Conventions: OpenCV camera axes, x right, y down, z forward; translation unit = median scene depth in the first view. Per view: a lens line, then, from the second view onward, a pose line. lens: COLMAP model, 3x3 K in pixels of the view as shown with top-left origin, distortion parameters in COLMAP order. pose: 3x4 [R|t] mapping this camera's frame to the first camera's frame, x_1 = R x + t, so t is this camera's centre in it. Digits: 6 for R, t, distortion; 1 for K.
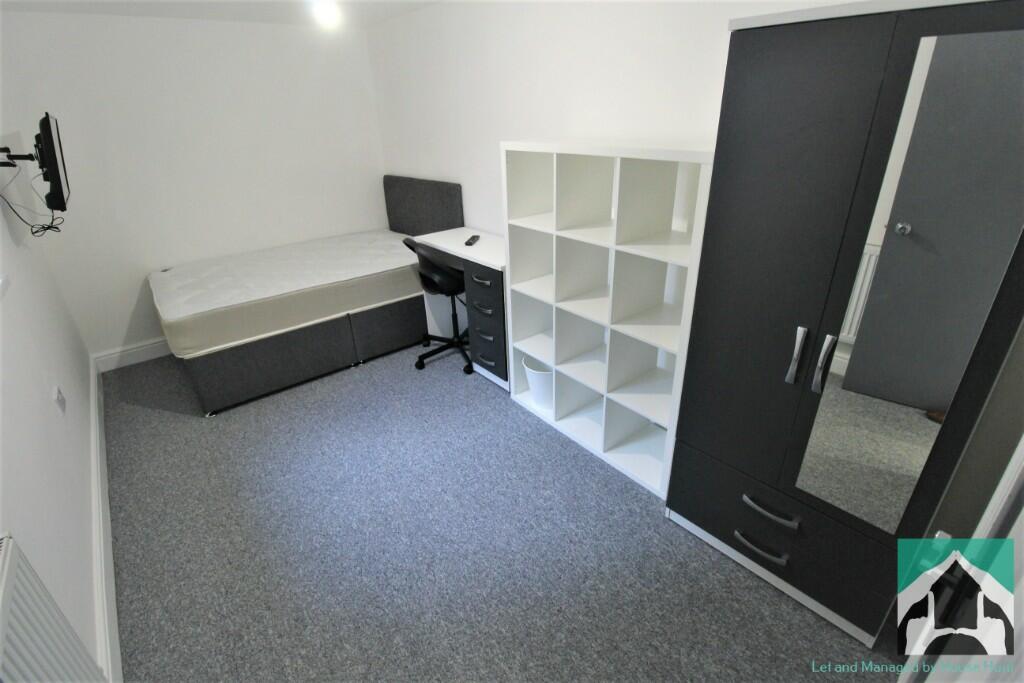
lens RADIAL K [[475.2, 0, 516.6], [0, 475.2, 328.3], [0, 0, 1]] dist [0.001228, -0.013901]
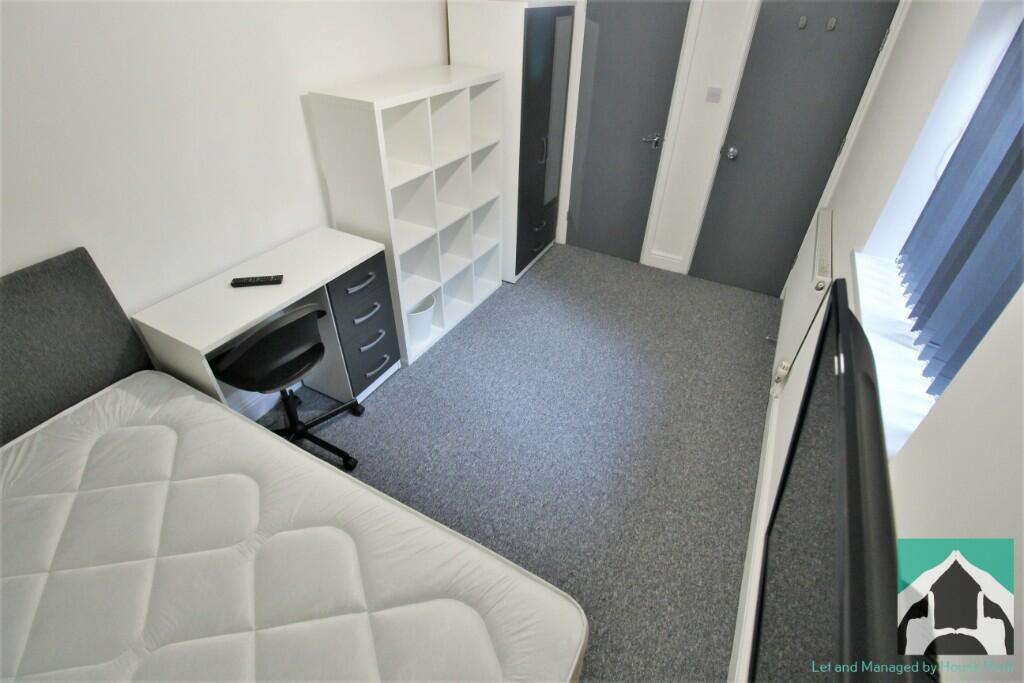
lens RADIAL K [[475.2, 0, 516.6], [0, 475.2, 328.3], [0, 0, 1]] dist [0.001228, -0.013901]
pose [[-0.375061, -0.533574, 0.758042, -1.021136], [0.373020, 0.661741, 0.650350, -0.588574], [-0.848637, 0.526686, -0.049159, 1.043481]]
